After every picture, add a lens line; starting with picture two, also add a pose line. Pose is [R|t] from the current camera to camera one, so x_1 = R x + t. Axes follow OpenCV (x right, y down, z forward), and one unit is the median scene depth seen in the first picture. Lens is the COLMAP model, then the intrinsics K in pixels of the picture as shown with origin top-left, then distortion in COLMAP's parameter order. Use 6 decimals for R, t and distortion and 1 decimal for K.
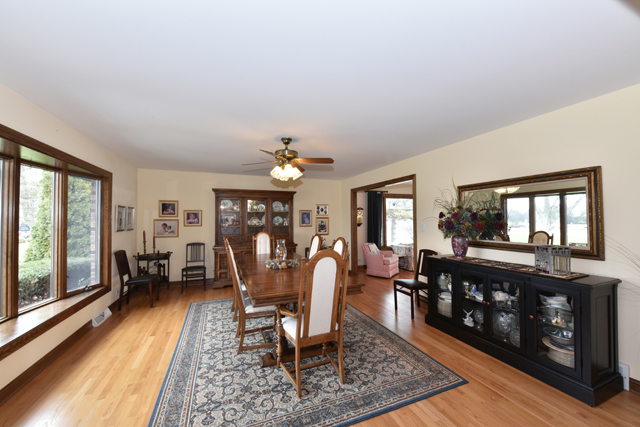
lens RADIAL K [[252.2, 0, 321.5], [0, 252.2, 214.8], [0, 0, 1]] dist [-0.008060, -0.000573]
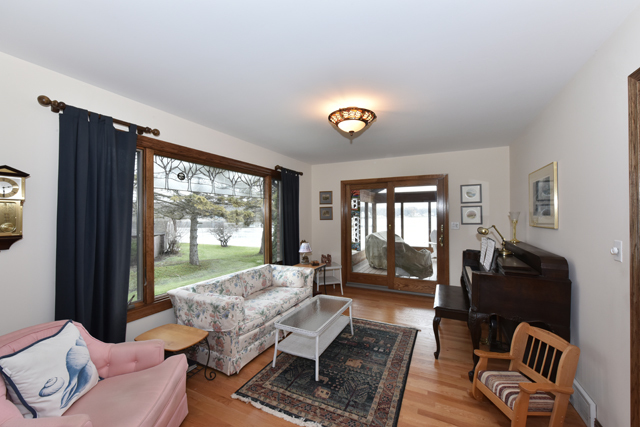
lens RADIAL K [[252.2, 0, 321.6], [0, 252.2, 212.9], [0, 0, 1]] dist [-0.008060, -0.000573]
pose [[0.748484, 0.002207, 0.663149, 0.204948], [-0.008317, 0.999947, 0.006060, 0.006693], [-0.663100, -0.010051, 0.748463, 0.612879]]
